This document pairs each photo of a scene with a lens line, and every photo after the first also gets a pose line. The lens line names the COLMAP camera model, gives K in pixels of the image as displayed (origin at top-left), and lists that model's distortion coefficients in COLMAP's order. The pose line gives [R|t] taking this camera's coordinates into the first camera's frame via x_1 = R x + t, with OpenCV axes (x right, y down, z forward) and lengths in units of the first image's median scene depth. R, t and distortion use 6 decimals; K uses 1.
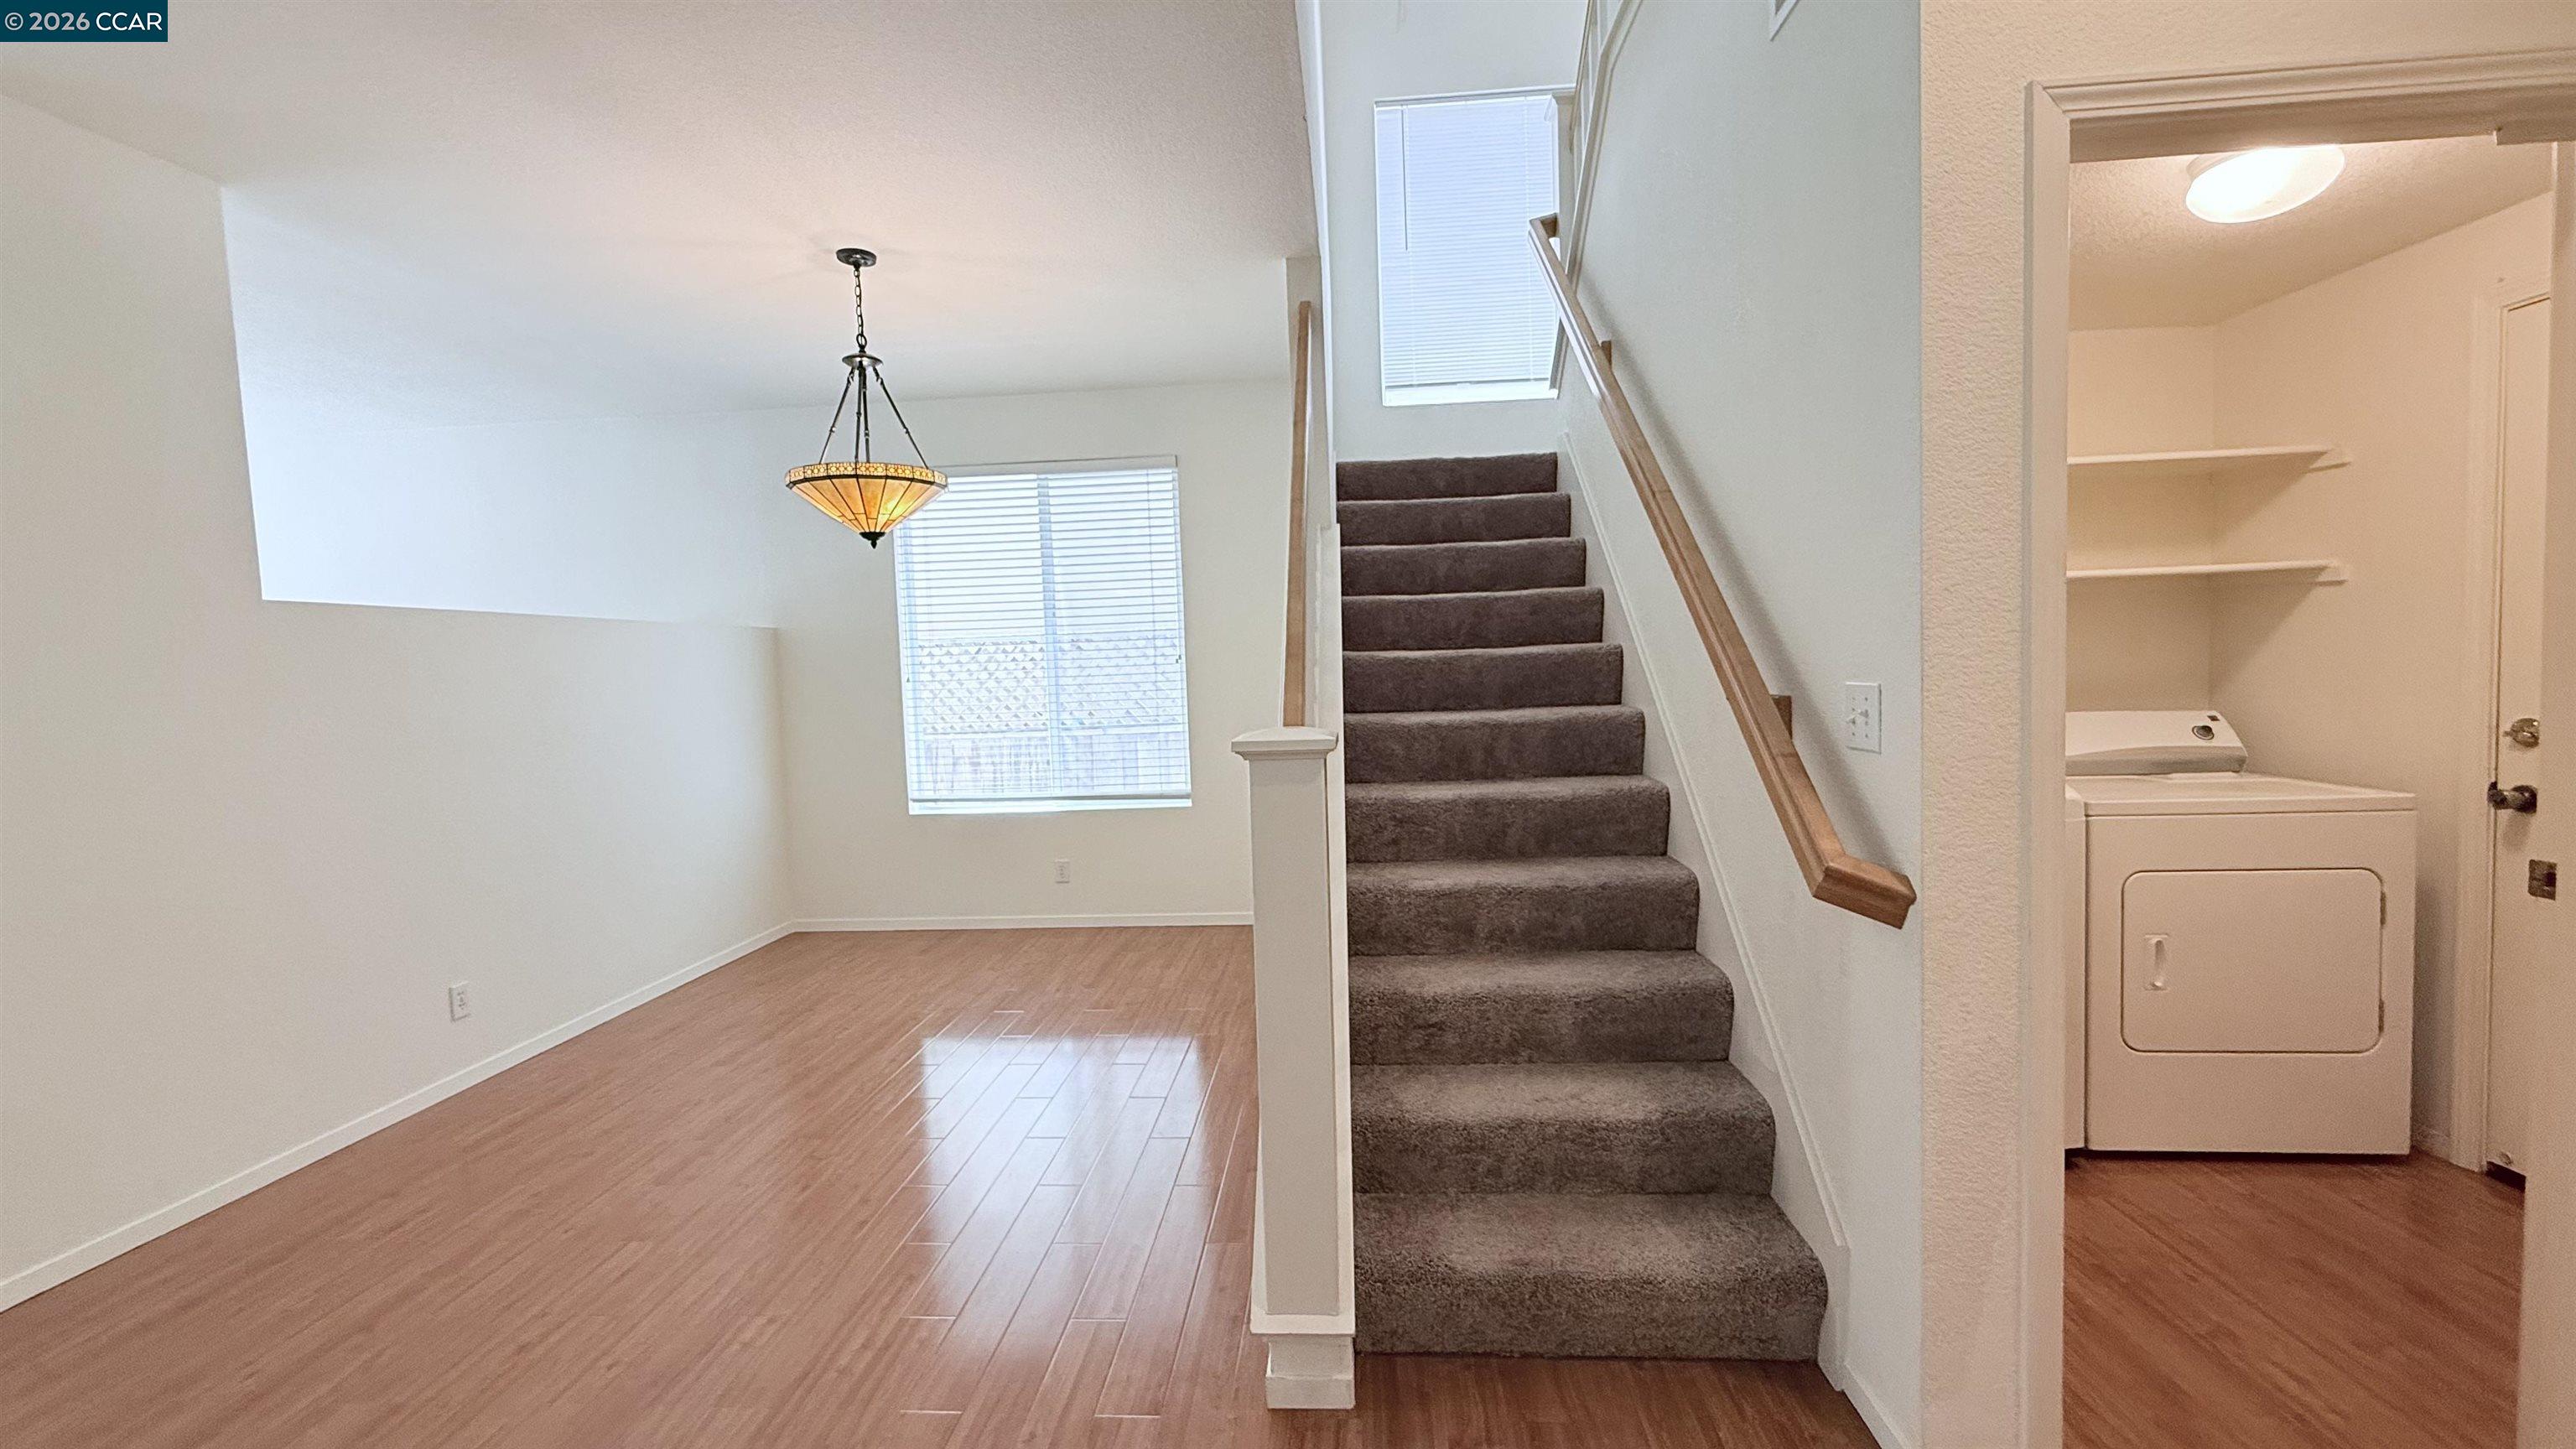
lens RADIAL K [[1031.1, 0, 1288.8], [0, 1031.1, 716.0], [0, 0, 1]] dist [0.004457, -0.000221]
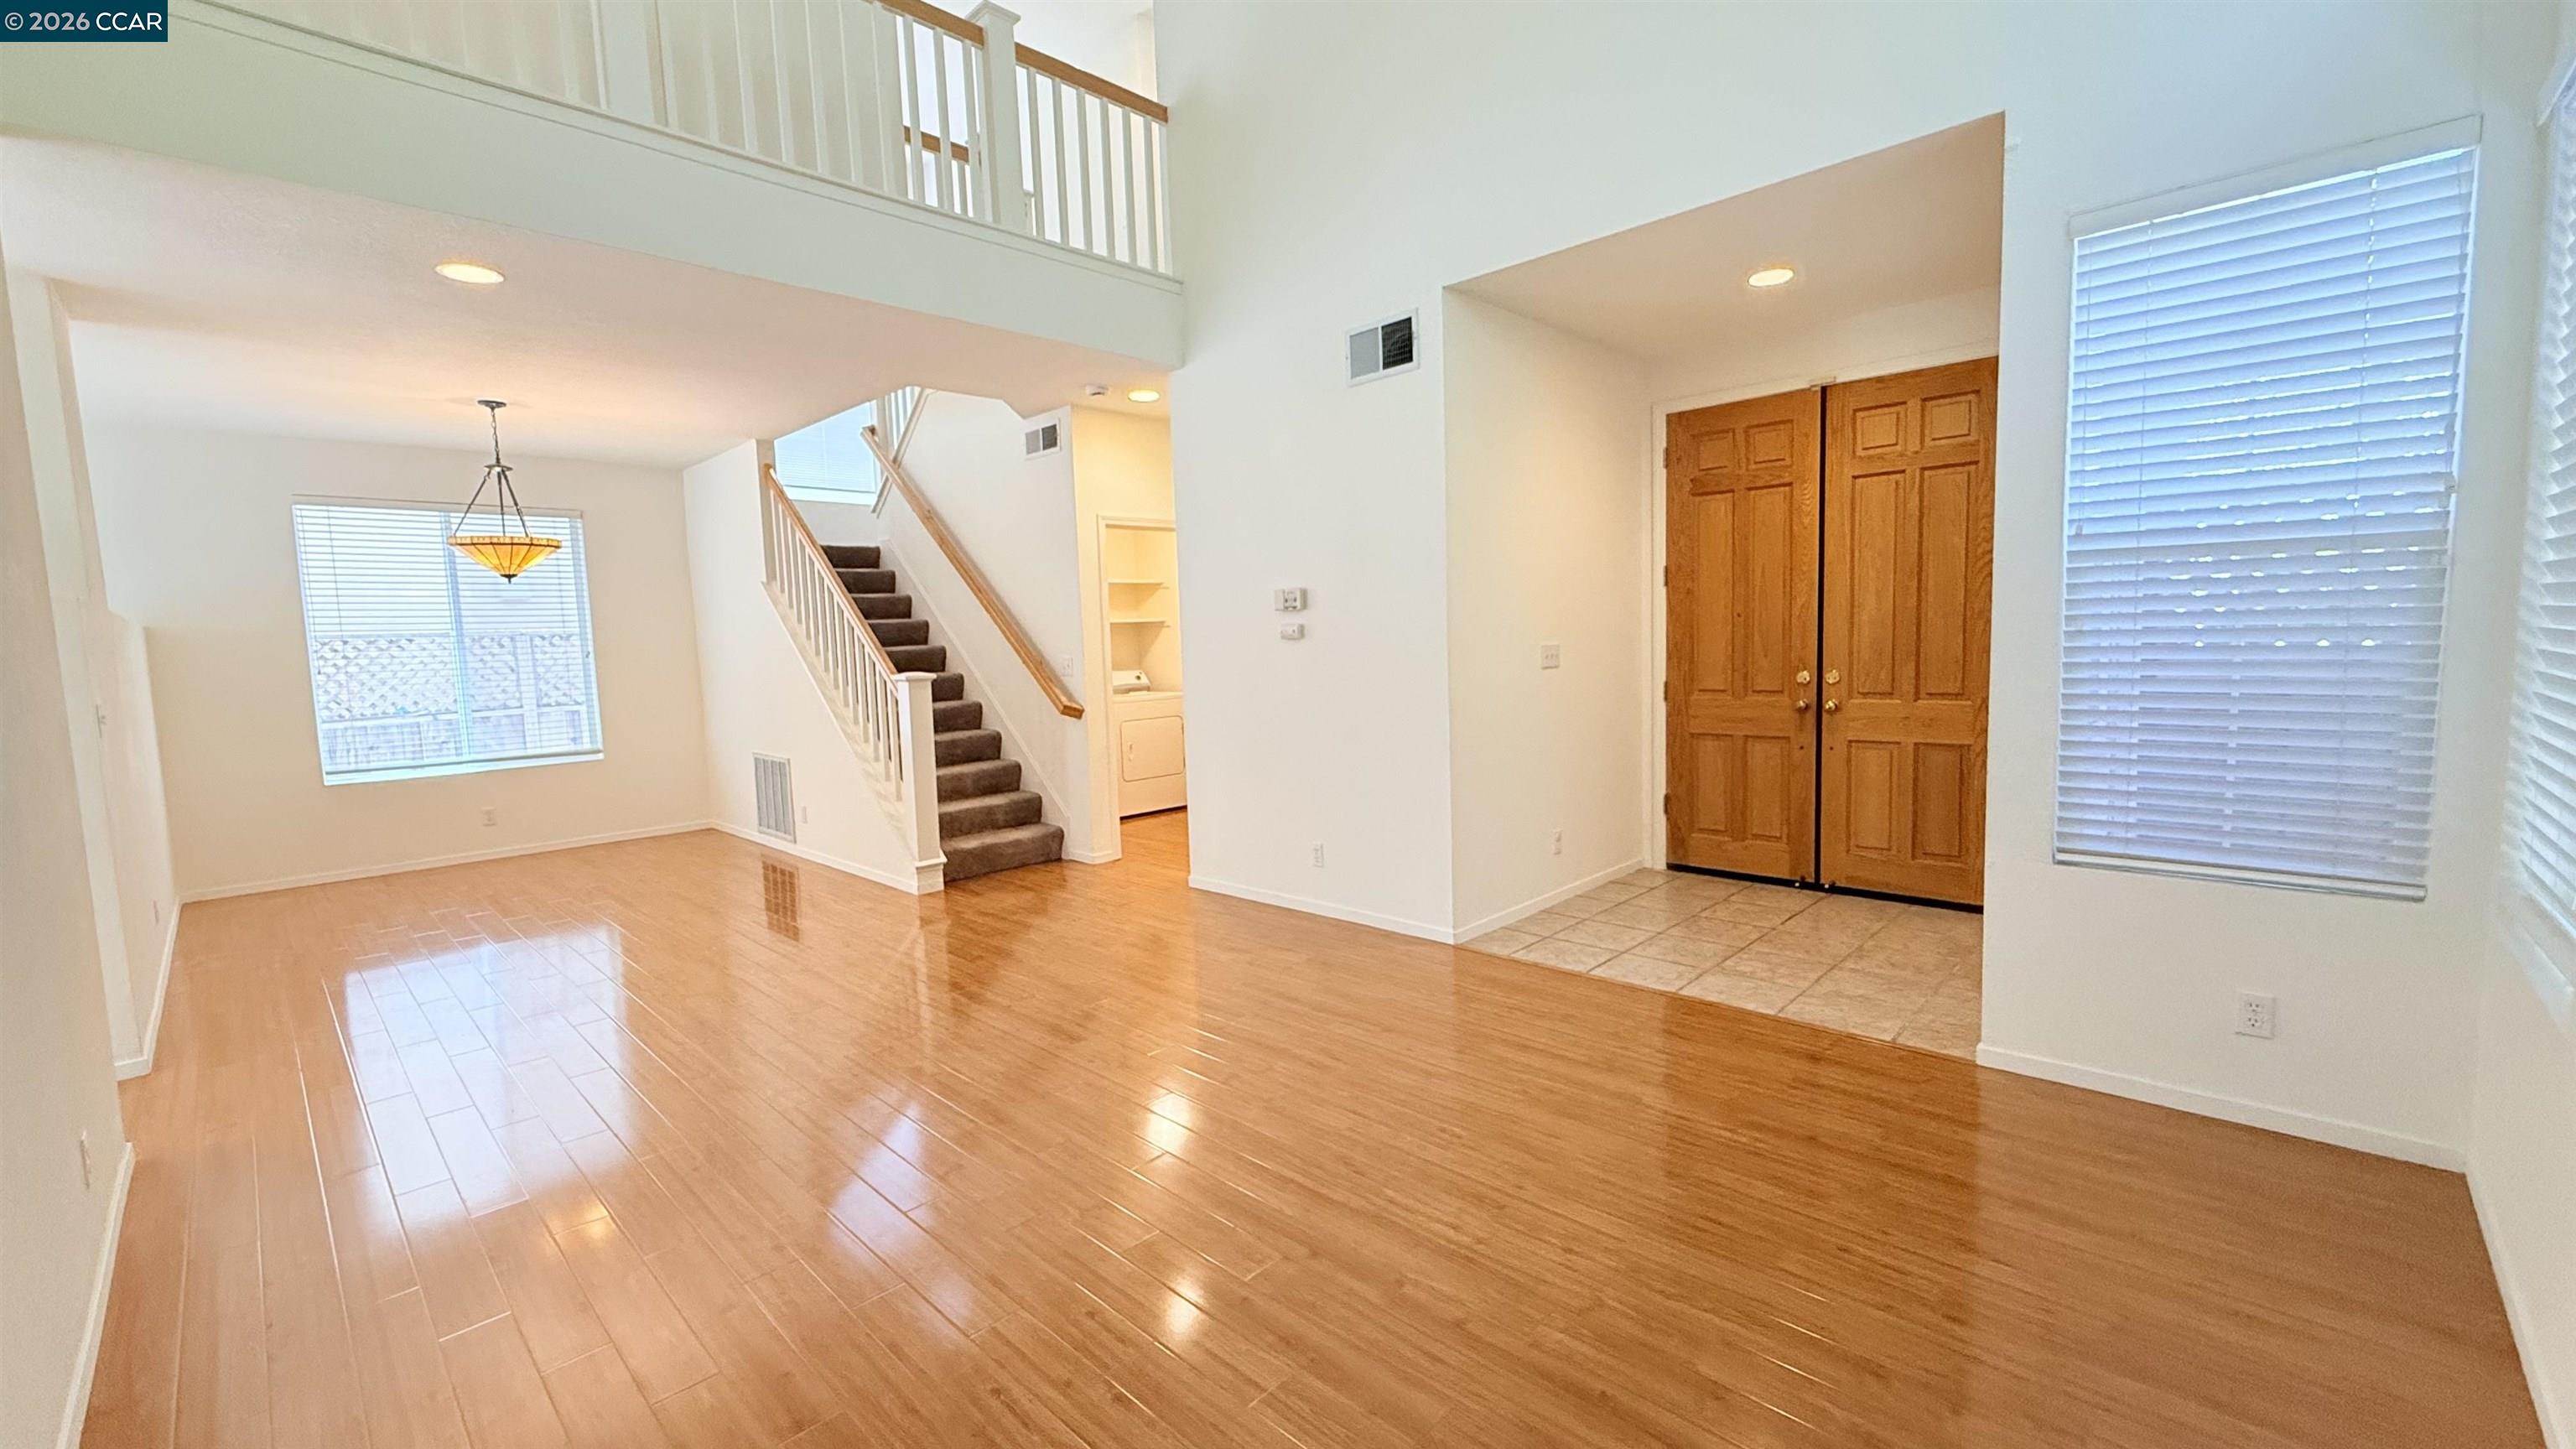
lens RADIAL K [[1019.2, 0, 1278.4], [0, 1019.2, 721.2], [0, 0, 1]] dist [0.001050, 0.000361]
pose [[0.652315, -0.051504, 0.756196, -0.948855], [0.048955, 0.998468, 0.025776, 0.079322], [-0.756366, 0.020206, 0.653837, -1.076267]]
